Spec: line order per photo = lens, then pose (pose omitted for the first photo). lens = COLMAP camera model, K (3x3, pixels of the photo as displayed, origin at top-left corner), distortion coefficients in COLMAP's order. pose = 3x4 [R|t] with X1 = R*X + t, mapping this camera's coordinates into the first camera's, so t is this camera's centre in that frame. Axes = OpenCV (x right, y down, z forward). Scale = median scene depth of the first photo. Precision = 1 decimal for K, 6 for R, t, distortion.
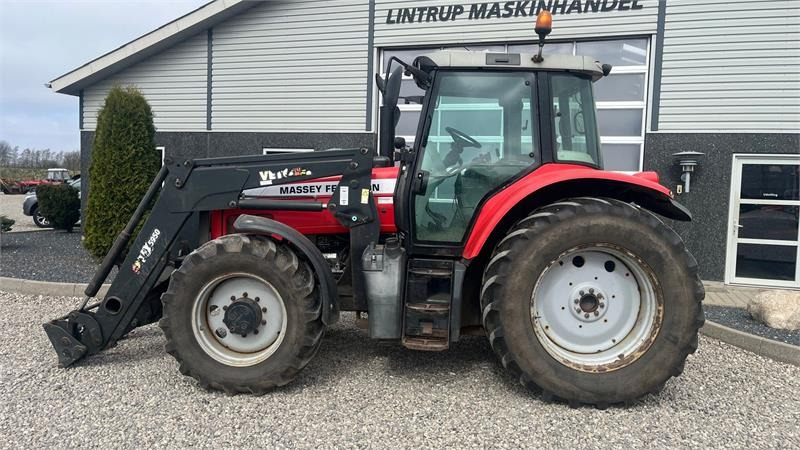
lens RADIAL K [[605.0, 0, 399.4], [0, 605.0, 221.7], [0, 0, 1]] dist [0.076301, -0.097317]
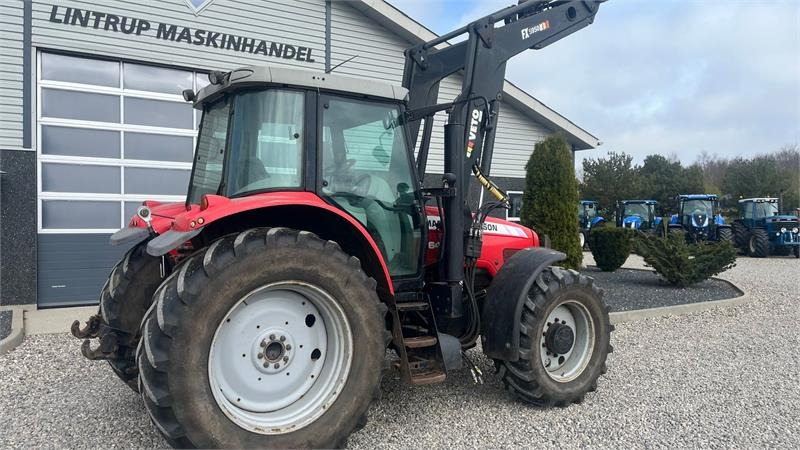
lens RADIAL K [[605.0, 0, 398.9], [0, 605.0, 229.6], [0, 0, 1]] dist [0.076301, -0.097317]
pose [[0.641919, -0.044273, 0.765493, -0.409348], [0.058764, 0.998236, 0.008455, -0.023328], [-0.764517, 0.039556, 0.643388, 0.122283]]
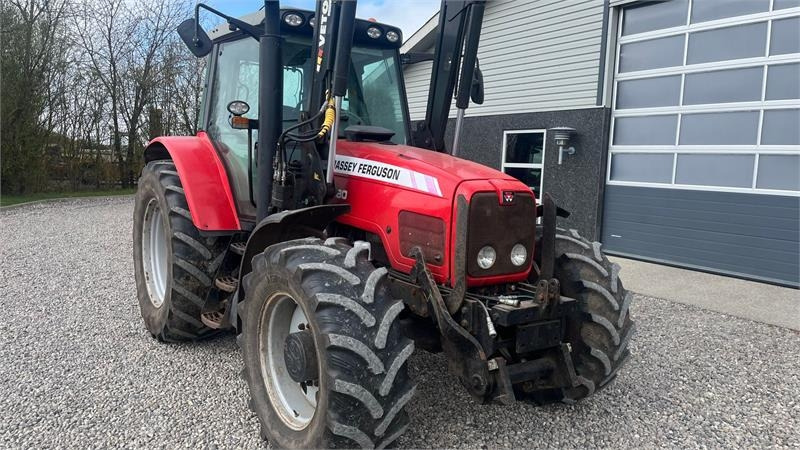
lens RADIAL K [[605.0, 0, 394.2], [0, 605.0, 229.9], [0, 0, 1]] dist [0.076301, -0.097317]
pose [[0.779353, 0.064995, -0.623205, 0.317169], [-0.044954, 0.997842, 0.047849, 0.000798], [0.624970, -0.009276, 0.780593, 0.141618]]
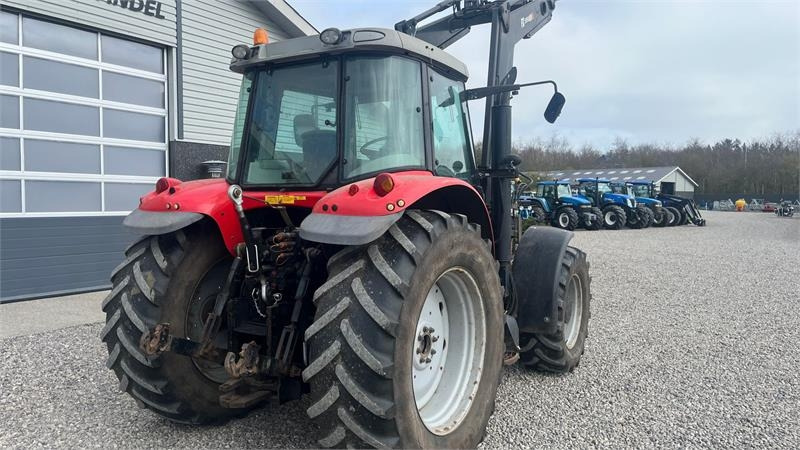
lens RADIAL K [[605.0, 0, 393.2], [0, 605.0, 221.7], [0, 0, 1]] dist [0.076301, -0.097317]
pose [[0.262047, -0.067848, 0.962667, -0.509921], [0.059472, 0.996765, 0.054063, -0.039537], [-0.963221, 0.043084, 0.265234, 0.359585]]
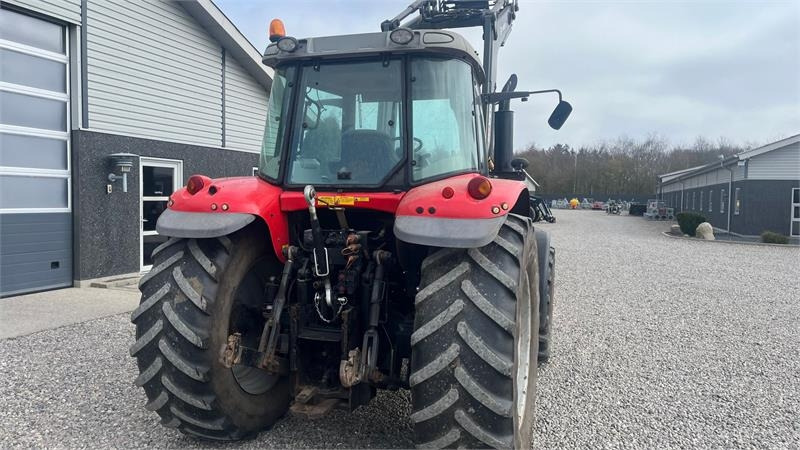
lens RADIAL K [[605.0, 0, 391.0], [0, 605.0, 222.7], [0, 0, 1]] dist [0.076301, -0.097317]
pose [[0.029388, -0.074950, 0.996754, -0.527936], [0.044105, 0.996311, 0.073616, -0.049307], [-0.998595, 0.041798, 0.032585, 0.485939]]
